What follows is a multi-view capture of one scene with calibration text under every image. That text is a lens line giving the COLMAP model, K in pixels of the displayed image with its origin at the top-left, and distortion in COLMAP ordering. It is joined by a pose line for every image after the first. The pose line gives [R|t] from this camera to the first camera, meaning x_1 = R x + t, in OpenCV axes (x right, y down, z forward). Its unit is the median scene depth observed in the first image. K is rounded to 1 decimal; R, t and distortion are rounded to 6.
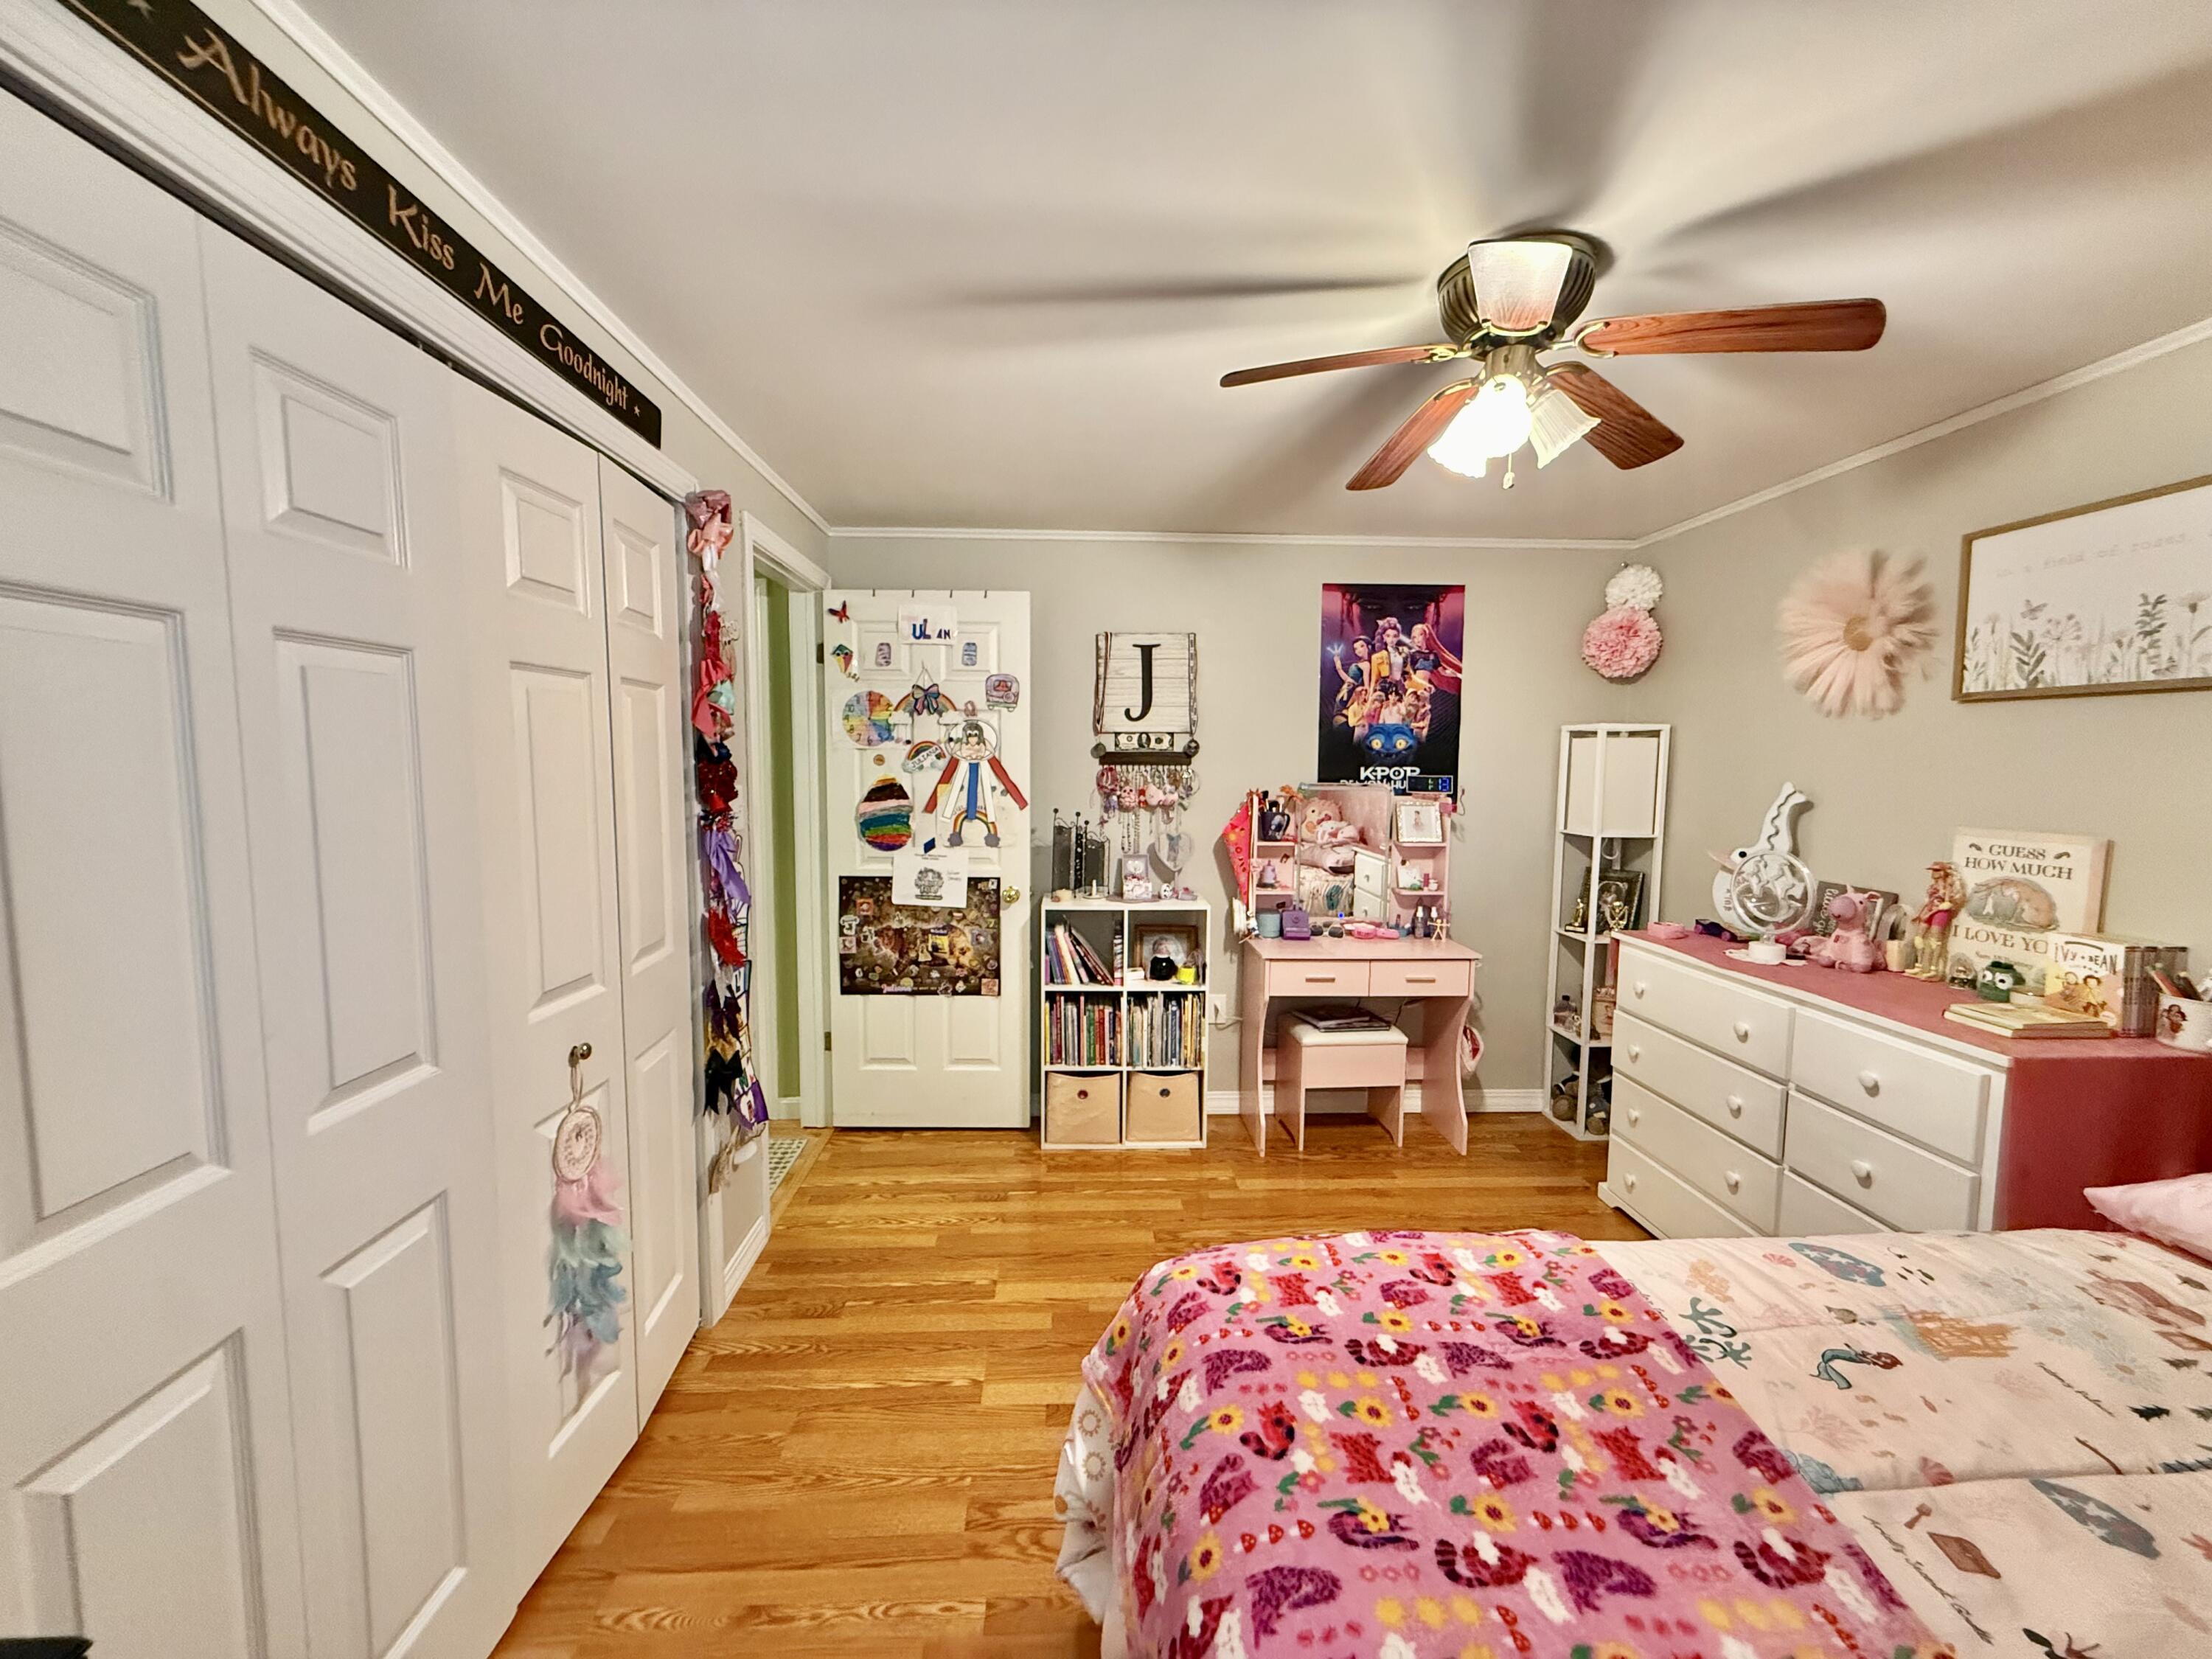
lens RADIAL K [[880.3, 0, 1104.0], [0, 880.3, 832.4], [0, 0, 1]] dist [-0.001323, 0.000516]
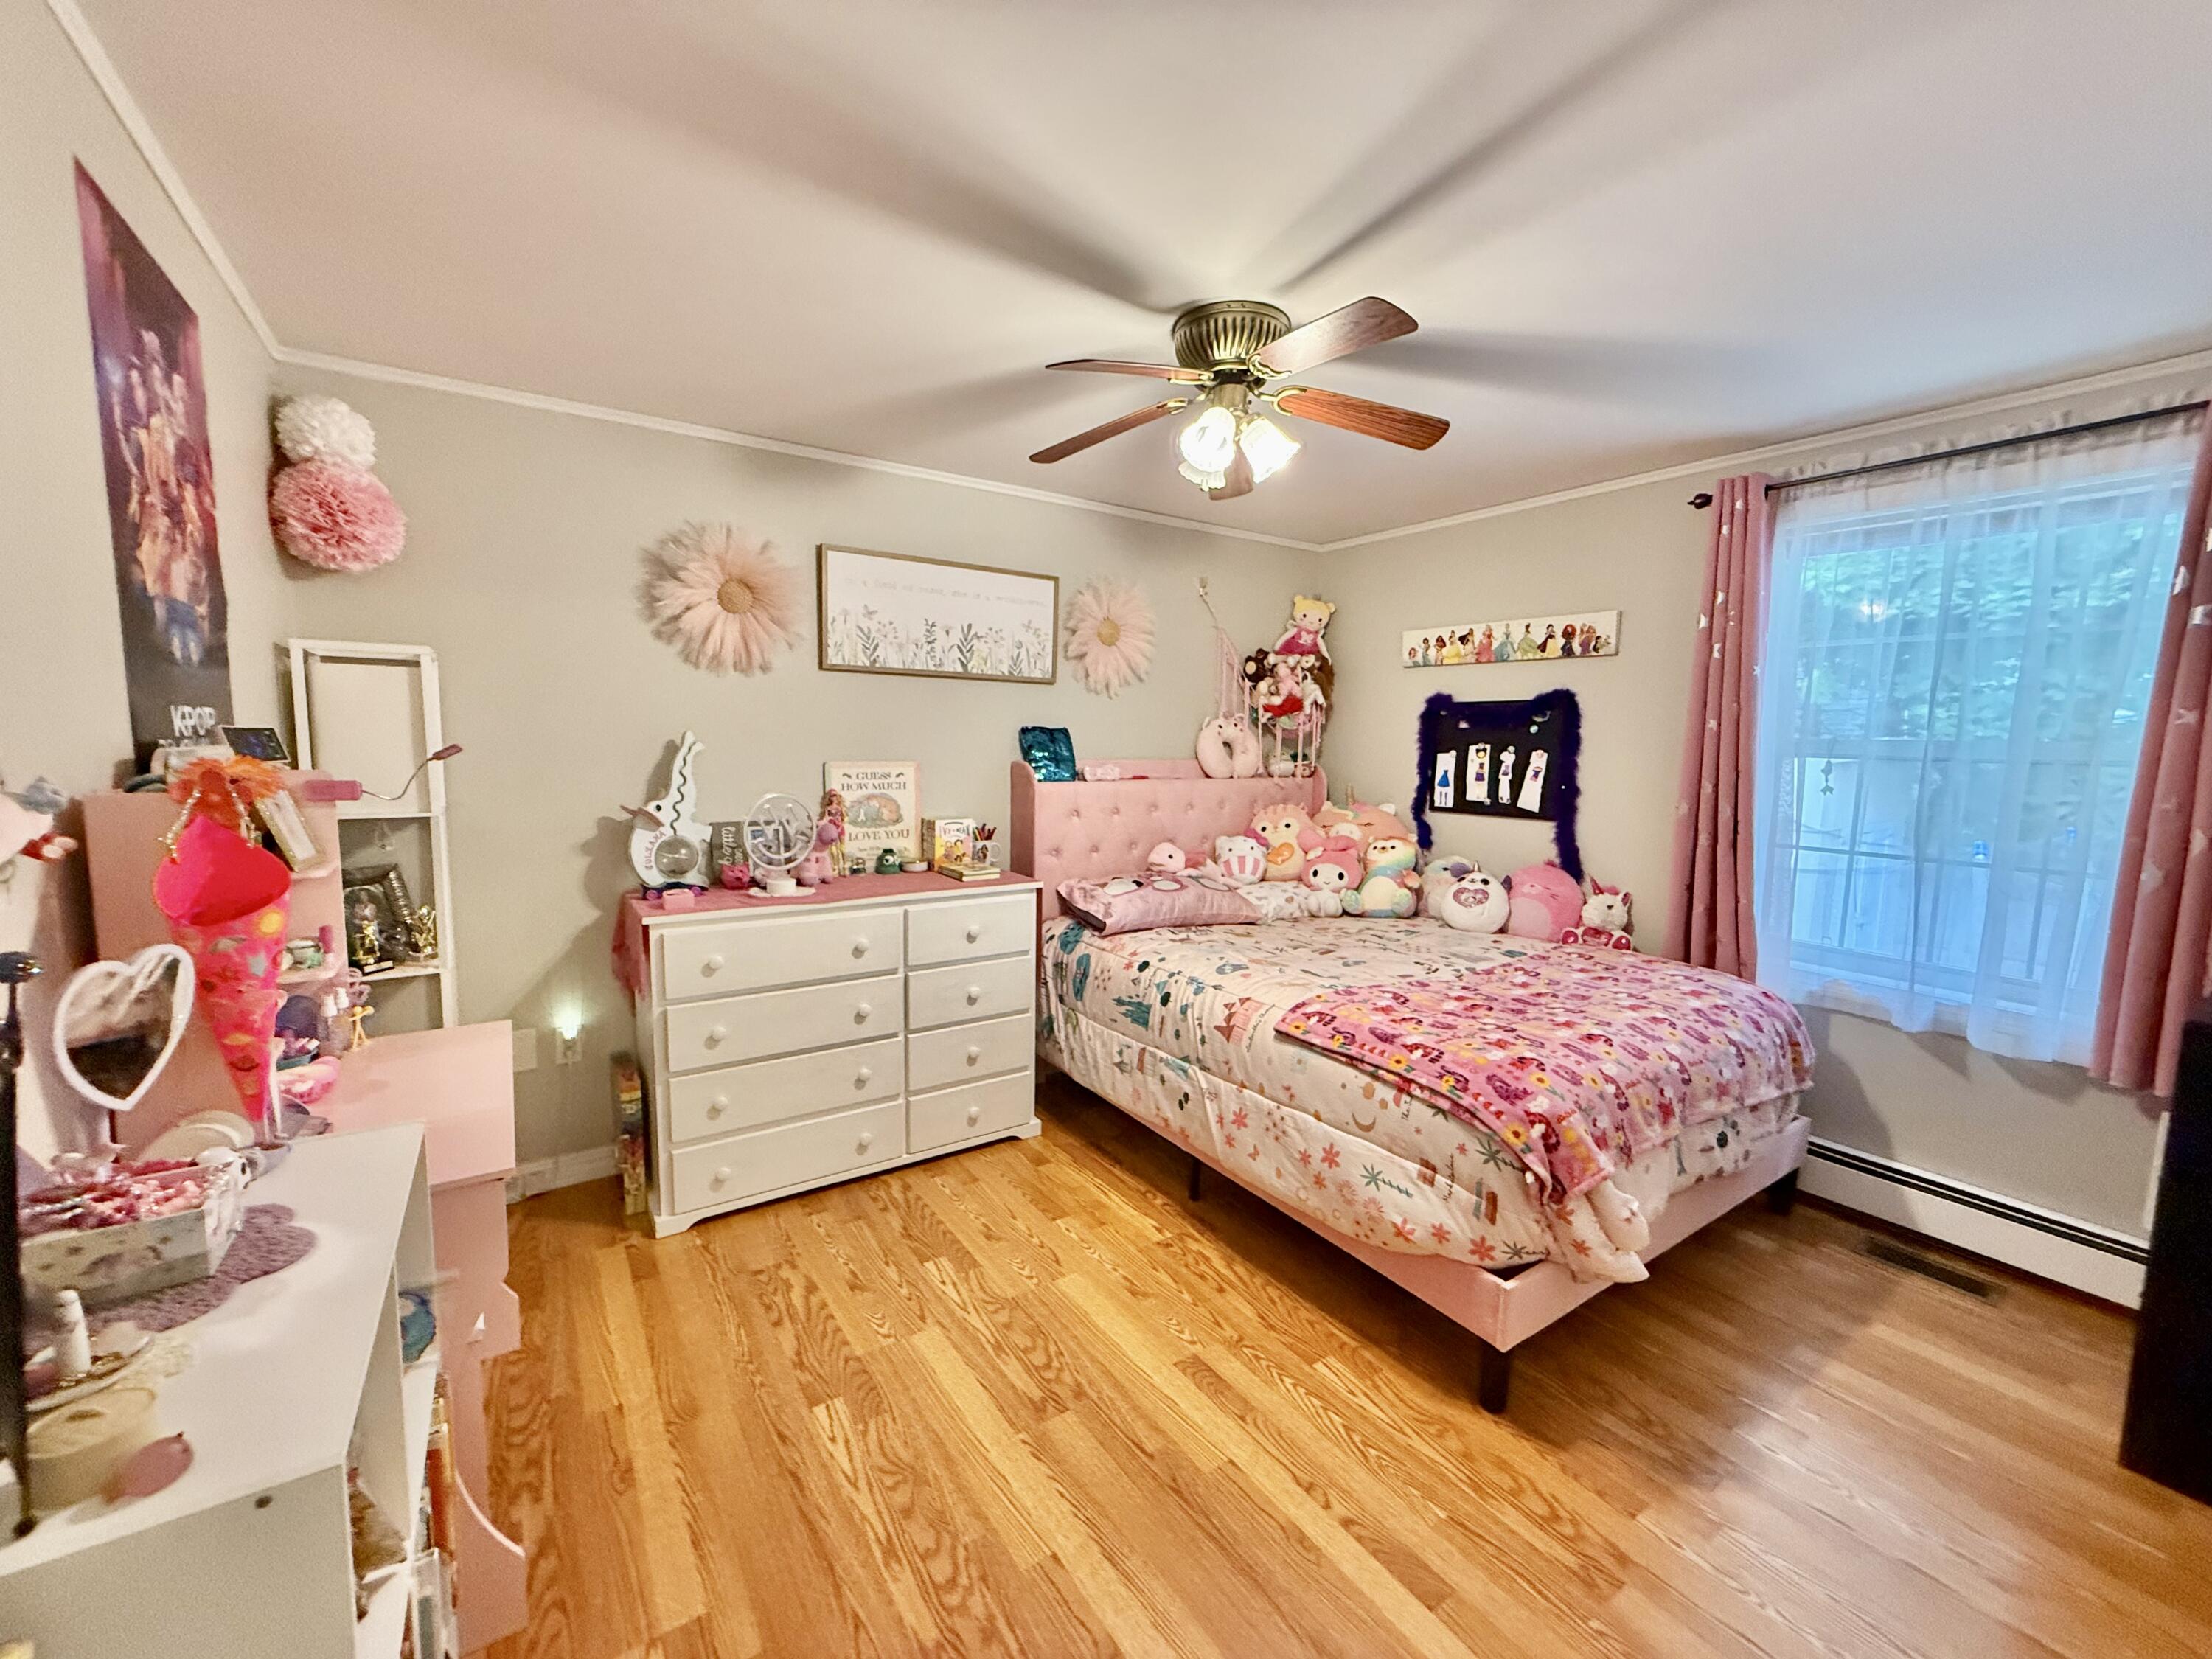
lens RADIAL K [[880.3, 0, 1102.5], [0, 880.3, 828.4], [0, 0, 1]] dist [-0.001323, 0.000516]
pose [[-0.522888, -0.109598, 0.845326, -0.451260], [0.050693, 0.985946, 0.159187, -0.110189], [-0.850892, 0.126090, -0.509984, 1.464883]]
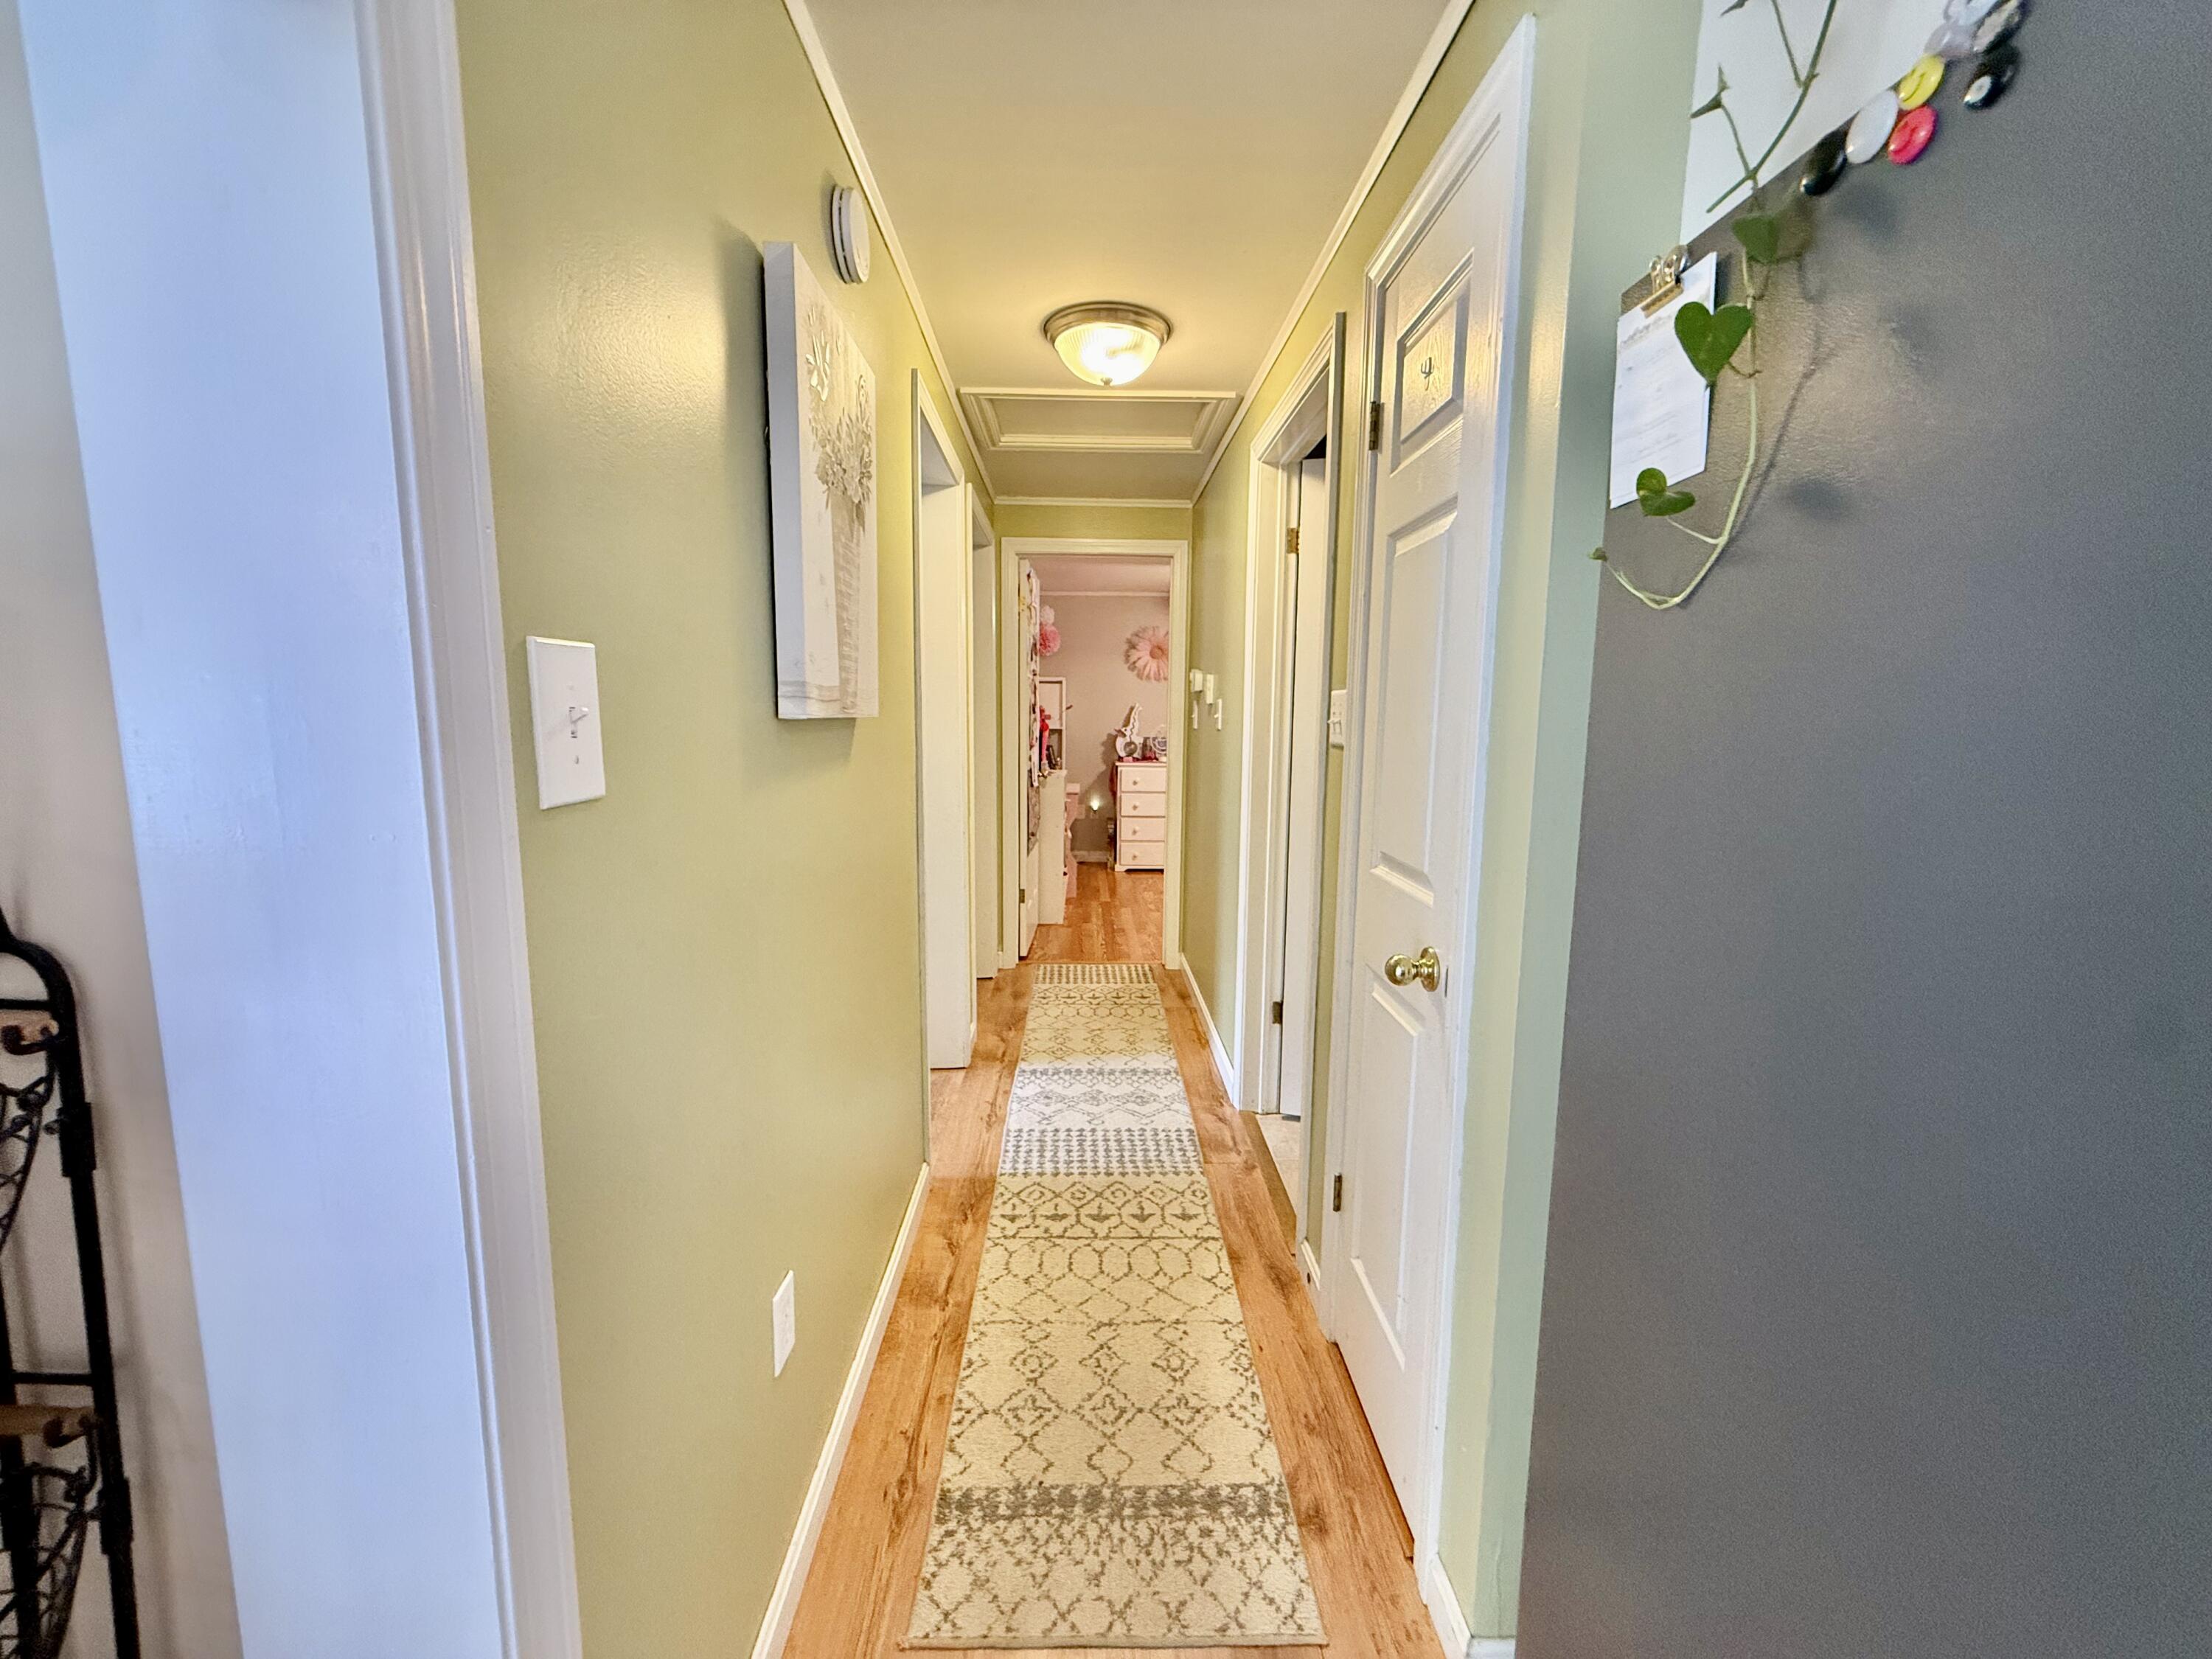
lens RADIAL K [[880.3, 0, 1101.1], [0, 880.3, 825.5], [0, 0, 1]] dist [-0.001323, 0.000516]
pose [[0.024167, -0.131959, 0.990960, -2.702740], [0.073673, 0.988790, 0.129874, -0.057026], [-0.996990, 0.069868, 0.033618, 1.363758]]
